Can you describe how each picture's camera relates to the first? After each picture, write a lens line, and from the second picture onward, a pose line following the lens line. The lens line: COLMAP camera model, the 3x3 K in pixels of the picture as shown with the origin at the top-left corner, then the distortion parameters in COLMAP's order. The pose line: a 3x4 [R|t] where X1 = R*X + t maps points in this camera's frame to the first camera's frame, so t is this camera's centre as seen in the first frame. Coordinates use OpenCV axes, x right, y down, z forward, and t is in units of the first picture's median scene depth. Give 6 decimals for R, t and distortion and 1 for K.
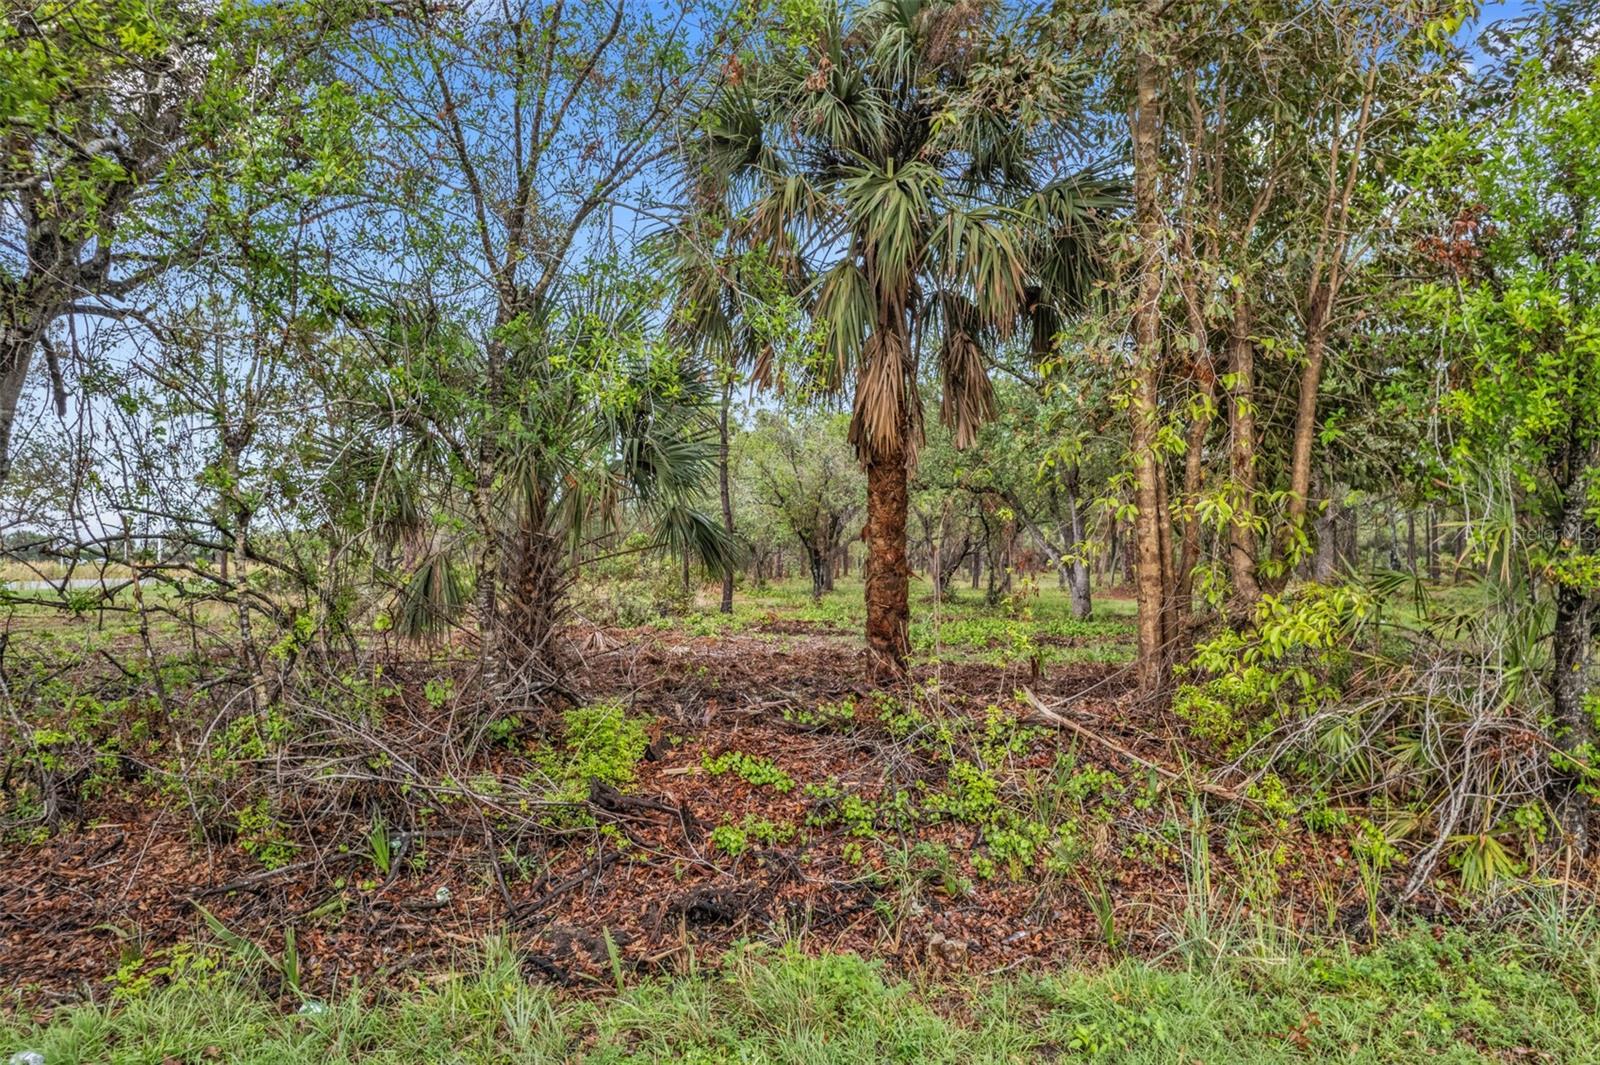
lens RADIAL K [[1028.7, 0, 798.8], [0, 1028.7, 534.0], [0, 0, 1]] dist [-0.080591, 0.073490]
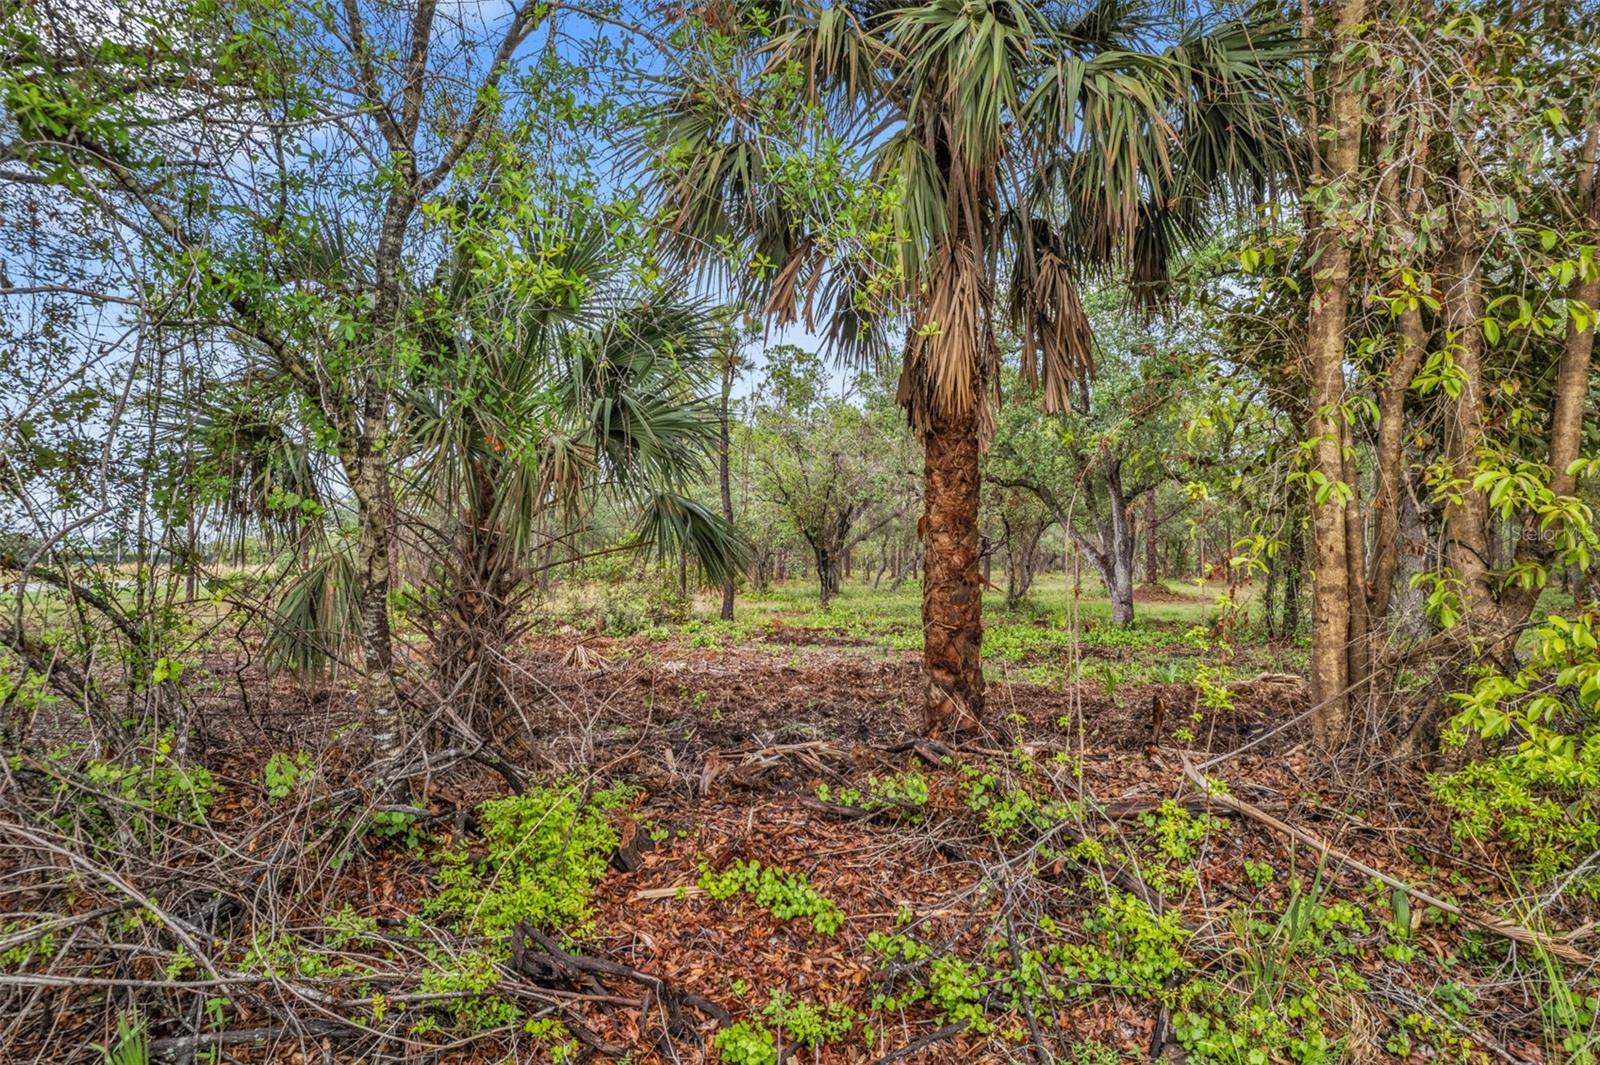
lens RADIAL K [[1028.7, 0, 803.4], [0, 1028.7, 533.7], [0, 0, 1]] dist [-0.080591, 0.073490]
pose [[0.999984, -0.001532, 0.005432, -0.024630], [0.001537, 0.999999, -0.000760, 0.004625], [-0.005431, 0.000768, 0.999985, 0.279556]]
